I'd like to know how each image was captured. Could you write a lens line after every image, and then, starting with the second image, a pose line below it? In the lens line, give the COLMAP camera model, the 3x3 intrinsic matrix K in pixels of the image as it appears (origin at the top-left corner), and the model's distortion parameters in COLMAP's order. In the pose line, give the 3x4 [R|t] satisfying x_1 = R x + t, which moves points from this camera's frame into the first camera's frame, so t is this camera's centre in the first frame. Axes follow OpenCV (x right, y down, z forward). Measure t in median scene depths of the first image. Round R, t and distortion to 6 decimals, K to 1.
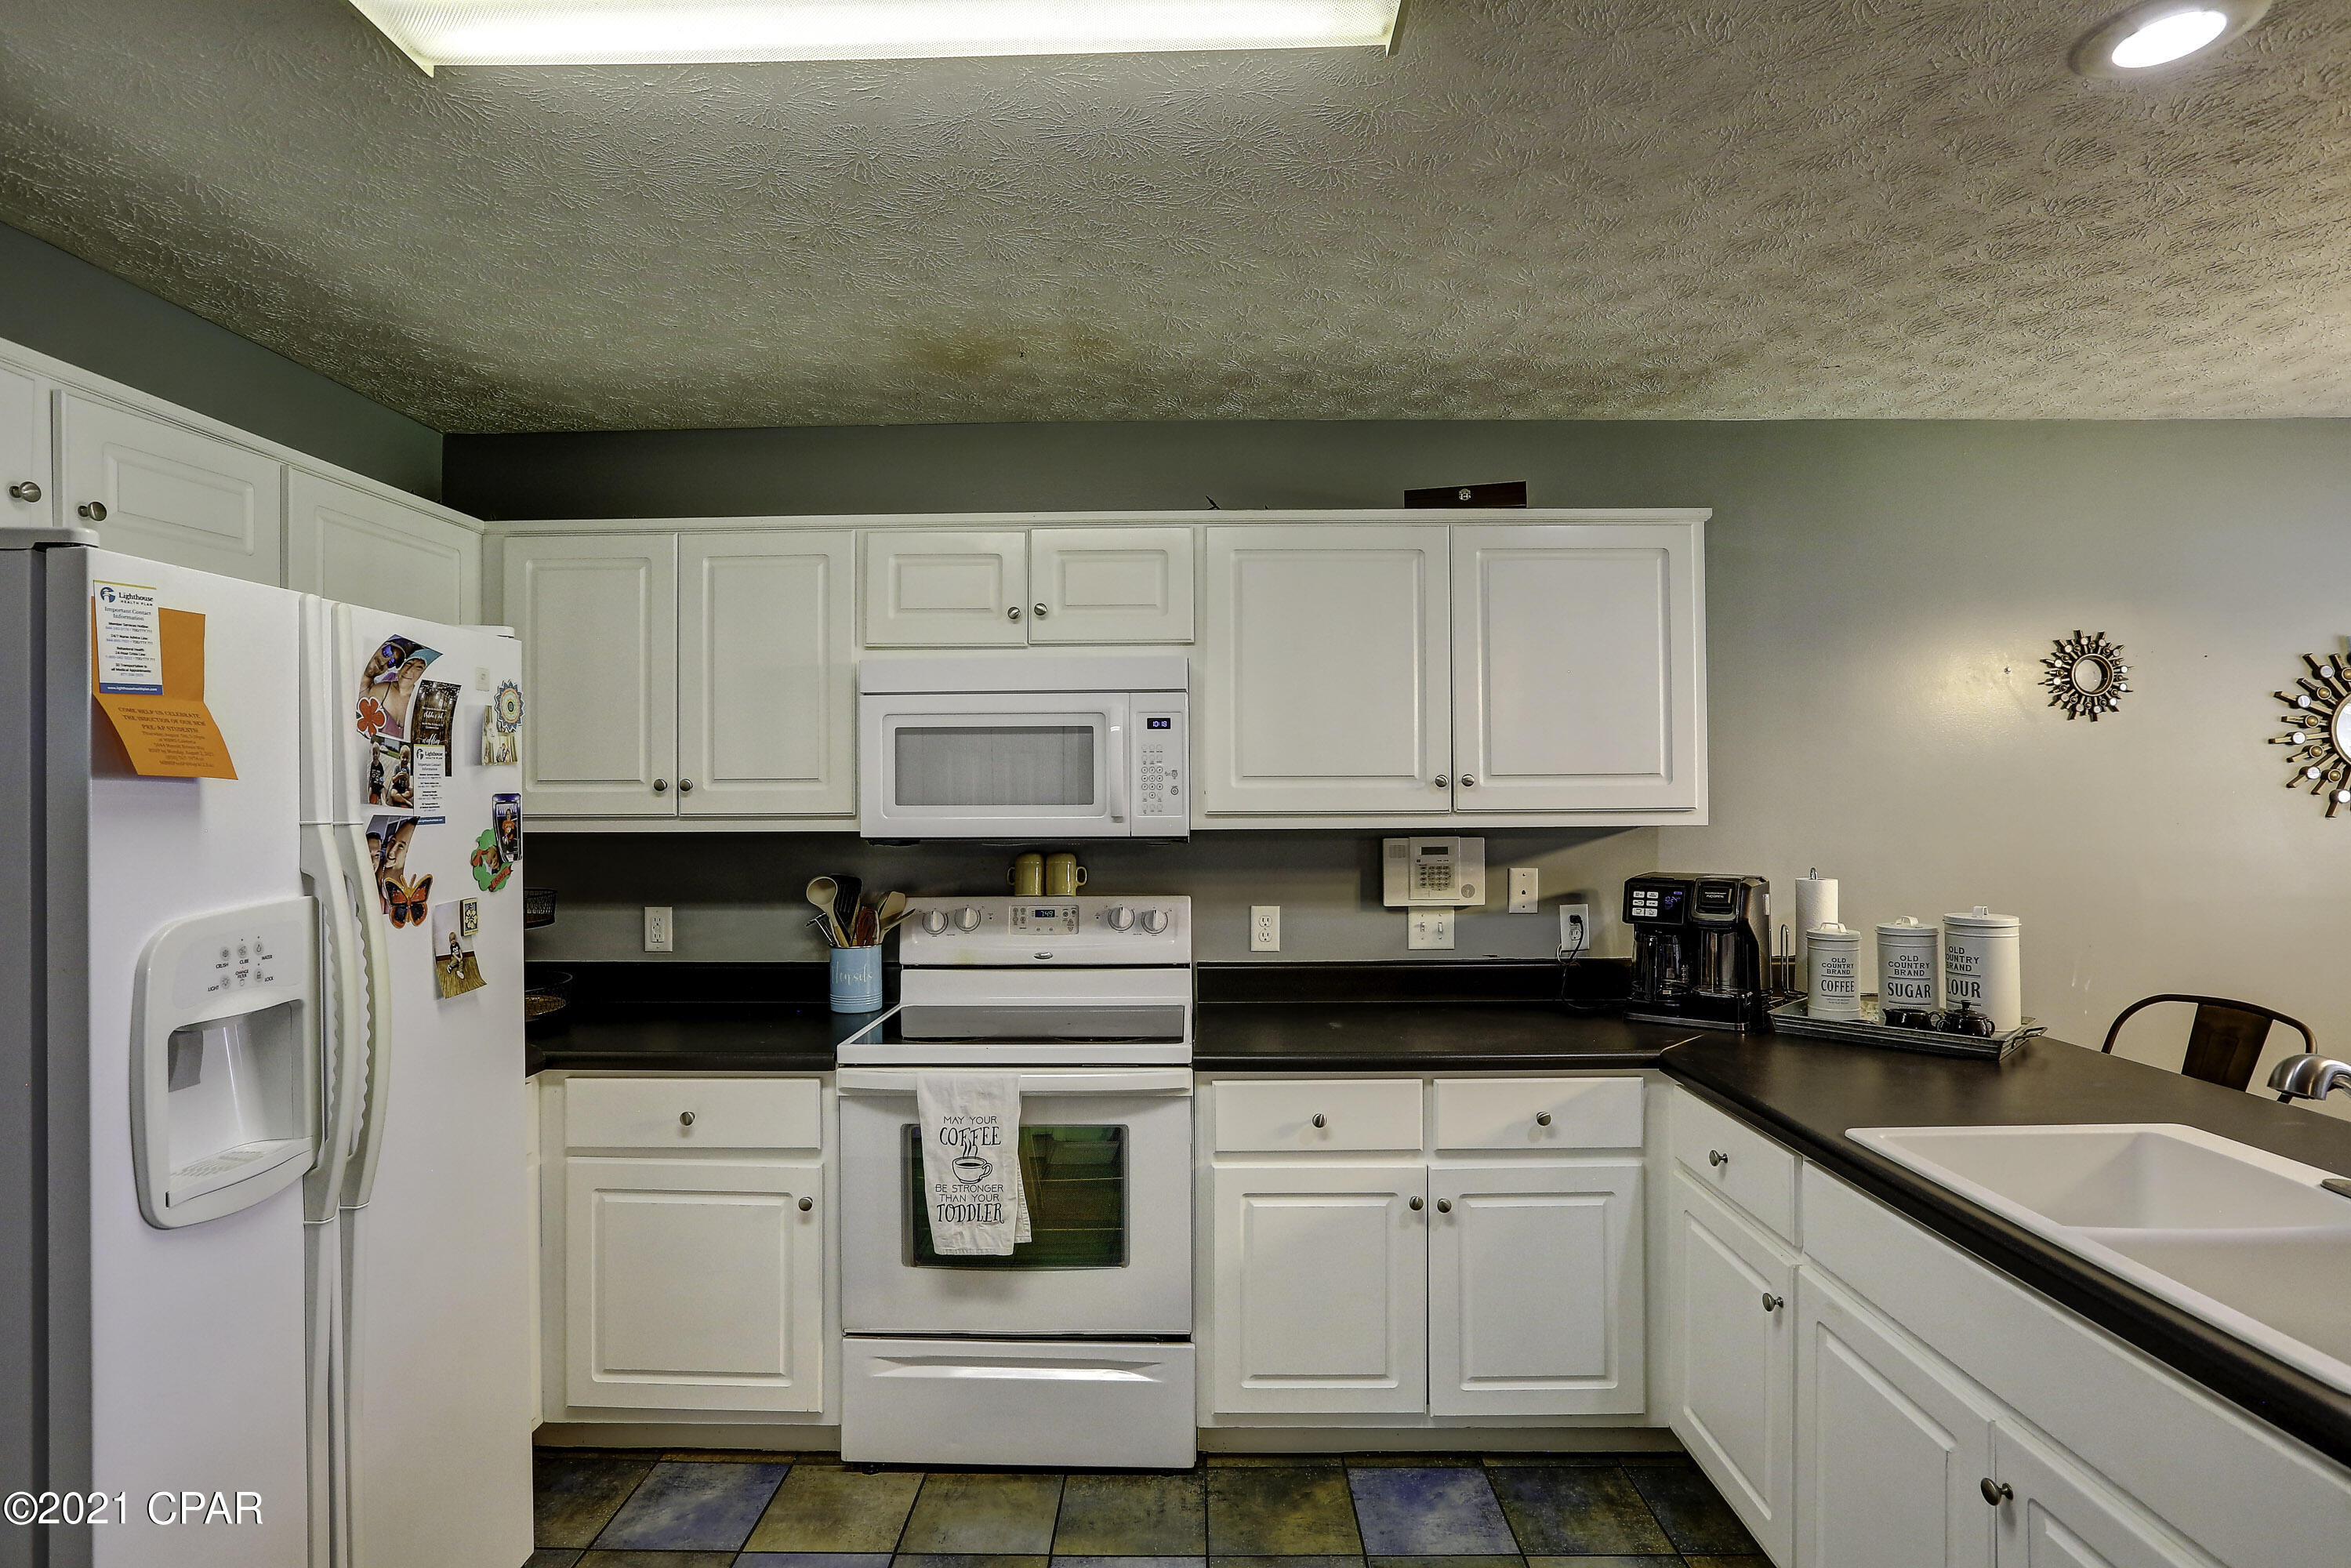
lens RADIAL K [[1163.3, 0, 1167.7], [0, 1163.3, 787.7], [0, 0, 1]] dist [-0.035831, 0.006277]
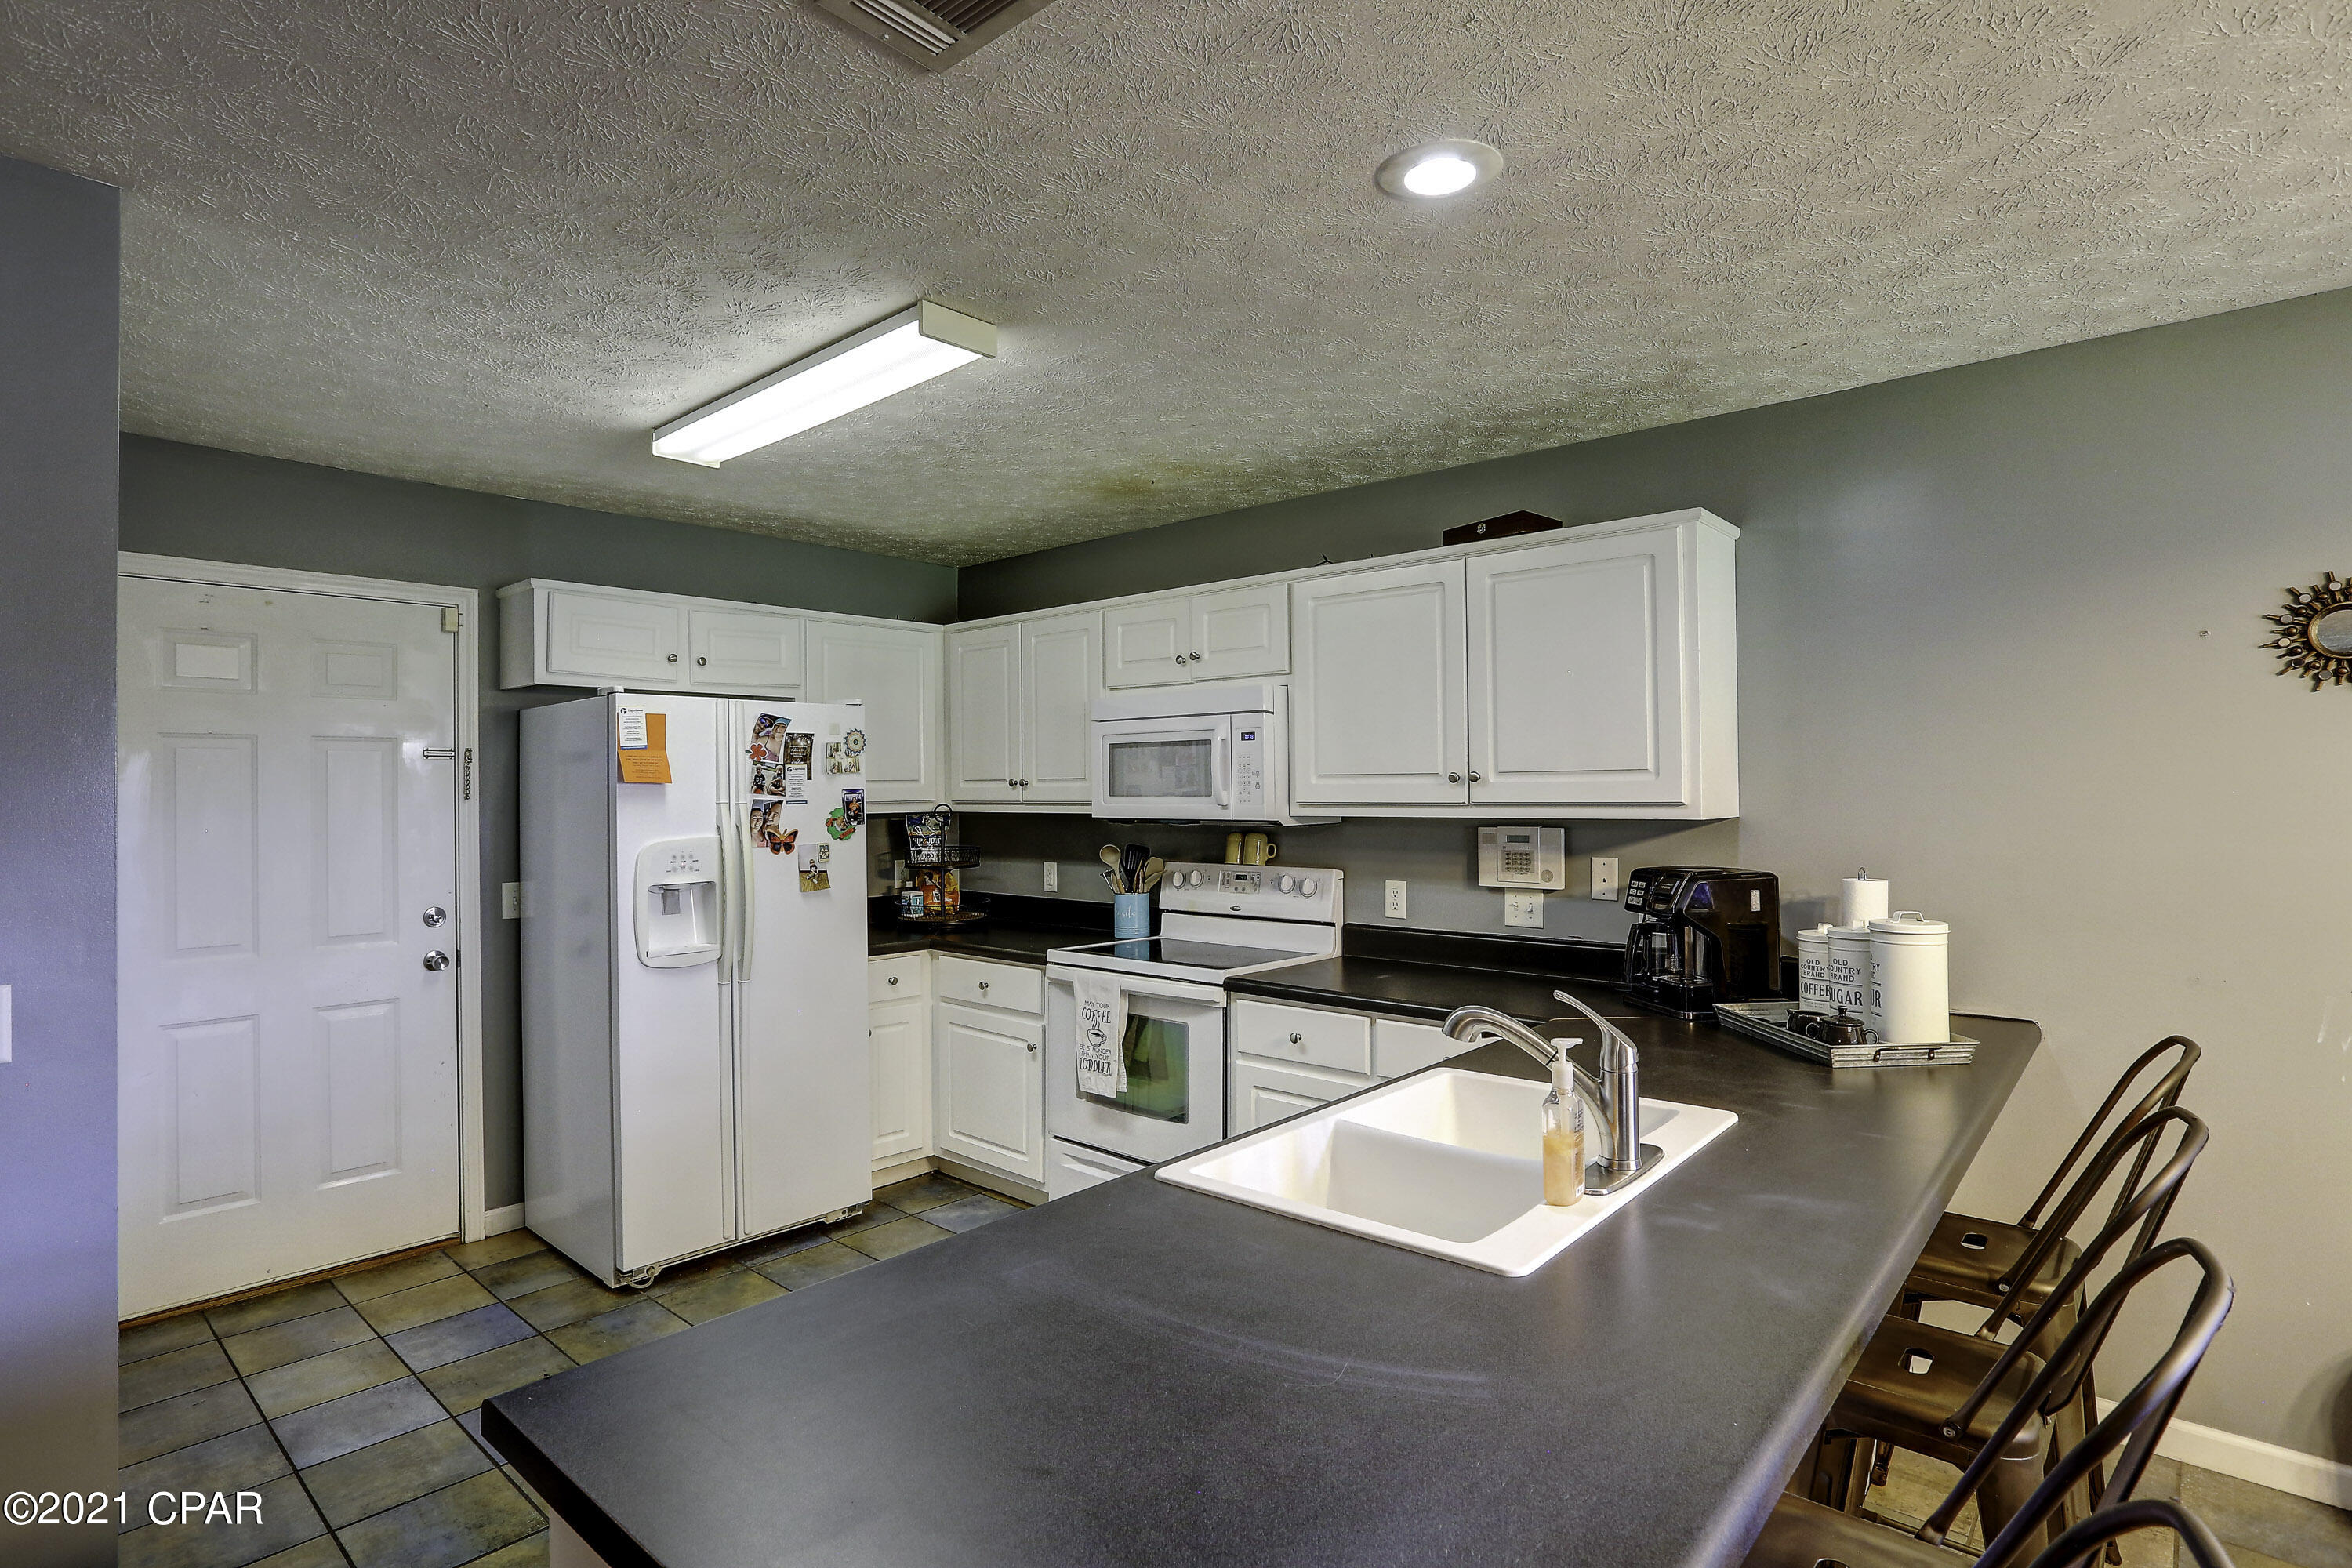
lens RADIAL K [[1163.7, 0, 1184.5], [0, 1163.7, 784.3], [0, 0, 1]] dist [-0.035831, 0.006277]
pose [[0.761638, -0.001725, -0.648001, 0.796149], [0.004887, 0.999983, 0.003082, -0.003989], [0.647985, -0.005515, 0.761633, -0.070457]]
